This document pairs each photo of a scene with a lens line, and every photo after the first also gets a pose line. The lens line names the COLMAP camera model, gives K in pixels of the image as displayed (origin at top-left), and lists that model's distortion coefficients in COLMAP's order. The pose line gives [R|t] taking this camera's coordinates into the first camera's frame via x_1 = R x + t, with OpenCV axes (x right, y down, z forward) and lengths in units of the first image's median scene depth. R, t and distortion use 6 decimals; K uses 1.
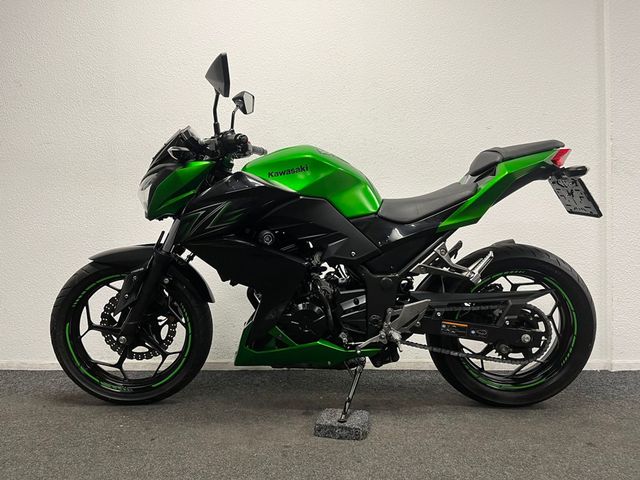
lens RADIAL K [[485.7, 0, 319.8], [0, 485.7, 239.6], [0, 0, 1]] dist [0.025035, -0.033425]
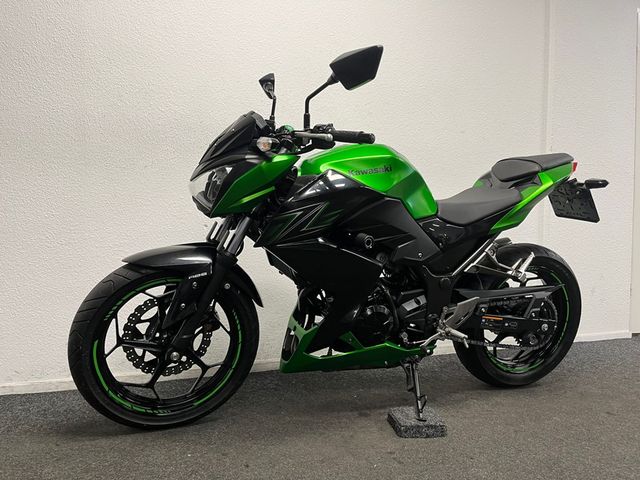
lens RADIAL K [[485.7, 0, 319.8], [0, 485.7, 240.4], [0, 0, 1]] dist [0.025035, -0.033425]
pose [[0.938716, 0.002817, 0.344681, -0.465239], [-0.018737, 0.998905, 0.042865, -0.039942], [-0.344182, -0.046697, 0.937741, 0.118639]]
